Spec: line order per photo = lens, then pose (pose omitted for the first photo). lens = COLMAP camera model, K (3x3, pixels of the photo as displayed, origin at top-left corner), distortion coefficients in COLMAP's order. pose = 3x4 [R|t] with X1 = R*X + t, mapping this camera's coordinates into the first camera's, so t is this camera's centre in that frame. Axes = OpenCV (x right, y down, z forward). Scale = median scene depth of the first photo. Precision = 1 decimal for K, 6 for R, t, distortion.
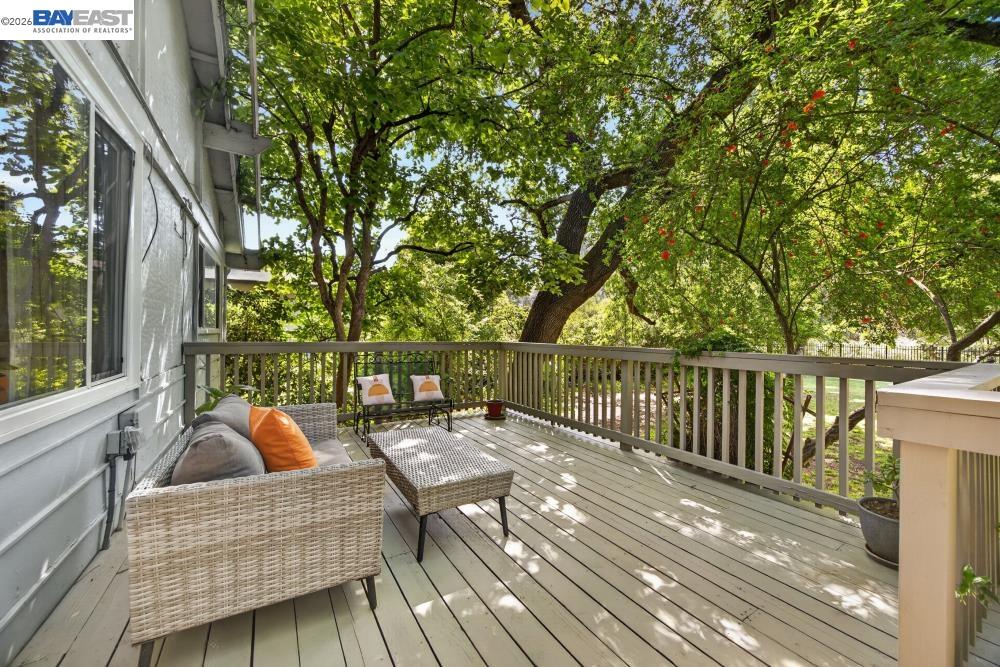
lens RADIAL K [[383.4, 0, 498.8], [0, 383.4, 334.1], [0, 0, 1]] dist [-0.003686, 0.000033]
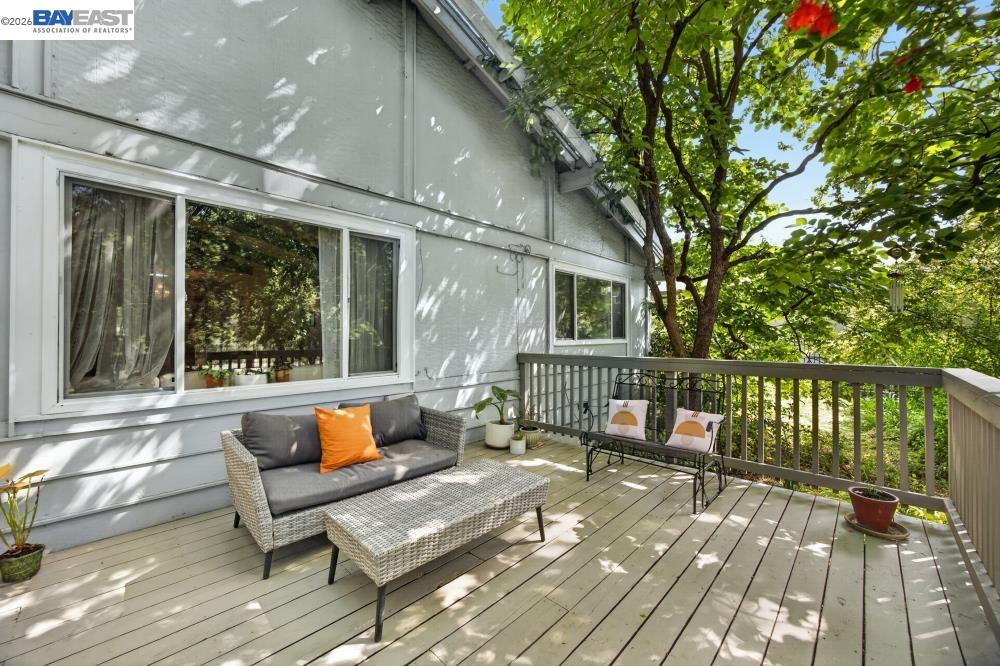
lens RADIAL K [[383.4, 0, 497.5], [0, 383.4, 335.7], [0, 0, 1]] dist [-0.003686, 0.000033]
pose [[0.247565, -0.013709, -0.968774, 0.414006], [0.006929, 0.999899, -0.012379, -0.022650], [0.968846, -0.003648, 0.247635, 0.545329]]
